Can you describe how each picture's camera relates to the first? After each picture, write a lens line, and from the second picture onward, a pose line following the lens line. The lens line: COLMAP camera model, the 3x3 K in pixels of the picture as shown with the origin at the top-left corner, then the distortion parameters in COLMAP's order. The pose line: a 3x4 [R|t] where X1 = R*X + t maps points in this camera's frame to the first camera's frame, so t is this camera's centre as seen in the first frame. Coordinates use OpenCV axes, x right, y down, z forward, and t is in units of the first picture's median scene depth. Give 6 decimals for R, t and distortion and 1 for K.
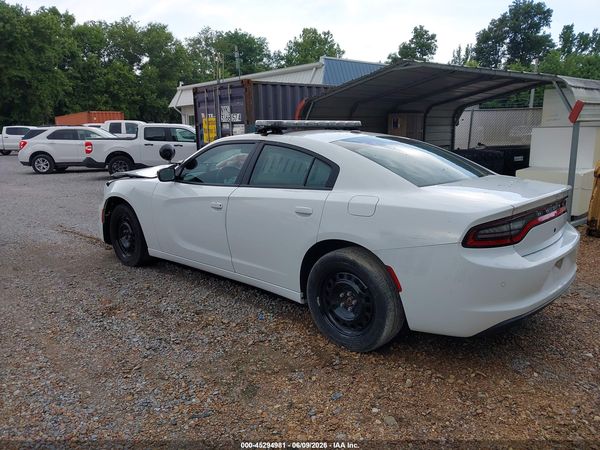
lens RADIAL K [[478.7, 0, 295.5], [0, 478.7, 225.8], [0, 0, 1]] dist [0.014271, -0.011386]
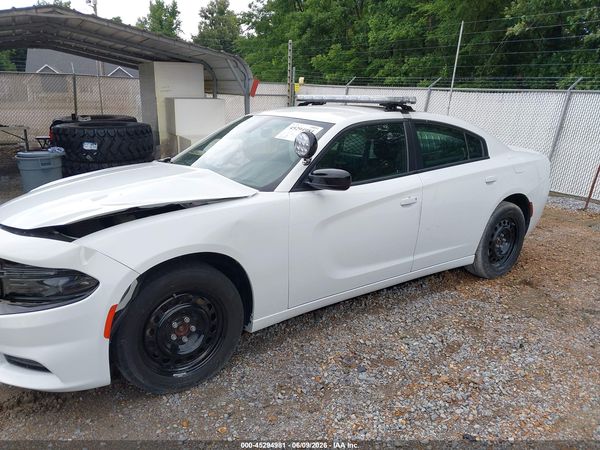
lens RADIAL K [[478.7, 0, 295.5], [0, 478.7, 225.8], [0, 0, 1]] dist [0.014271, -0.011386]
pose [[0.183751, -0.245480, 0.951827, -0.075883], [0.177208, 0.960723, 0.213564, -0.016152], [-0.966868, 0.129429, 0.220035, 0.077288]]
